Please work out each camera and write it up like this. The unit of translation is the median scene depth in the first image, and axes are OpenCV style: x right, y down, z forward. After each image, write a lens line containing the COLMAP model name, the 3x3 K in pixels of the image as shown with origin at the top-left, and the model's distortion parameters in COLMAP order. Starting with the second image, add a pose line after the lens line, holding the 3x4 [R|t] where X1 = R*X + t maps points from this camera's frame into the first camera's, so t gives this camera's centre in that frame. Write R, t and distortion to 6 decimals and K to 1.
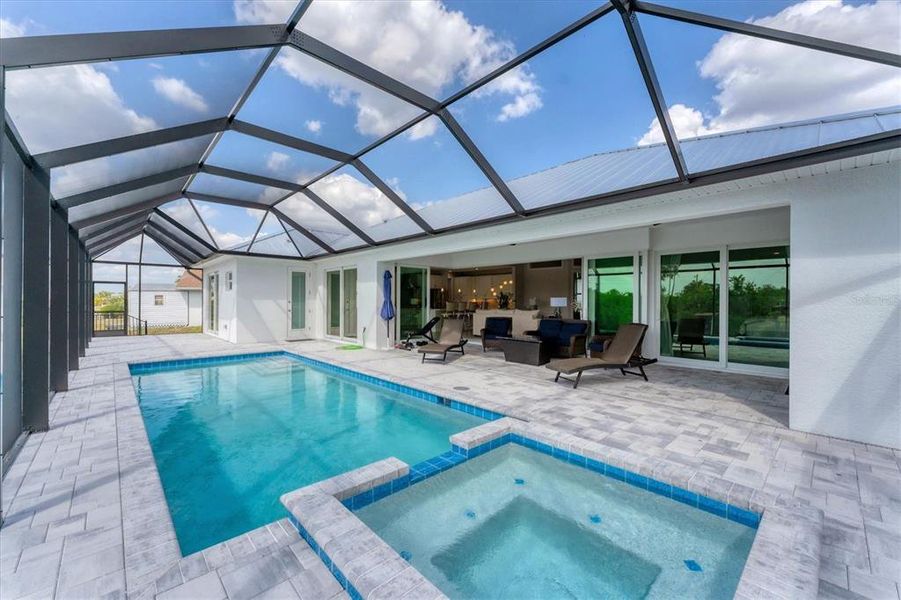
lens RADIAL K [[366.3, 0, 445.7], [0, 366.3, 299.7], [0, 0, 1]] dist [-0.001456, 0.000935]
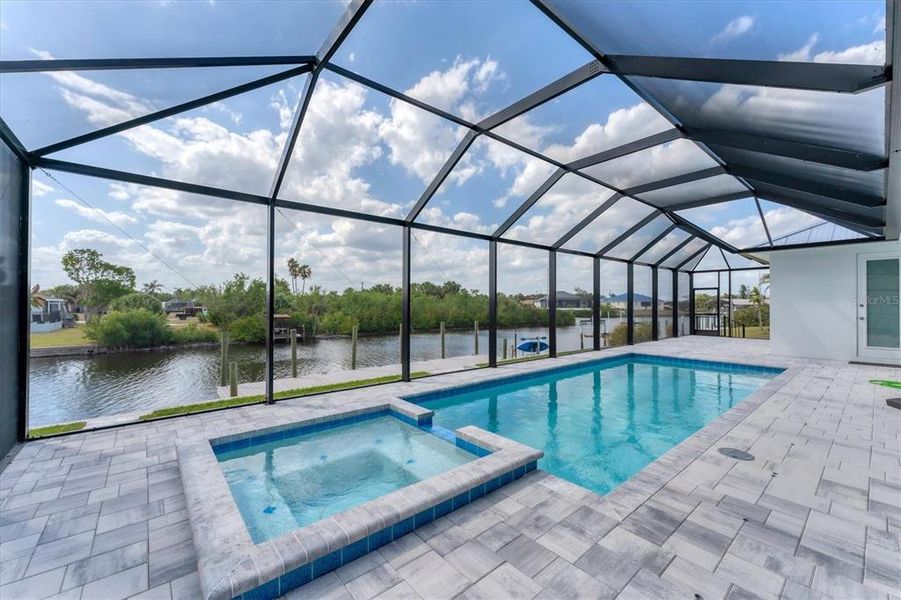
lens RADIAL K [[366.3, 0, 446.7], [0, 366.3, 301.7], [0, 0, 1]] dist [-0.001456, 0.000935]
pose [[-0.064353, -0.006600, -0.997905, 0.780584], [-0.000391, 0.999978, -0.006588, 0.005119], [0.997927, -0.000034, -0.064354, 0.690322]]
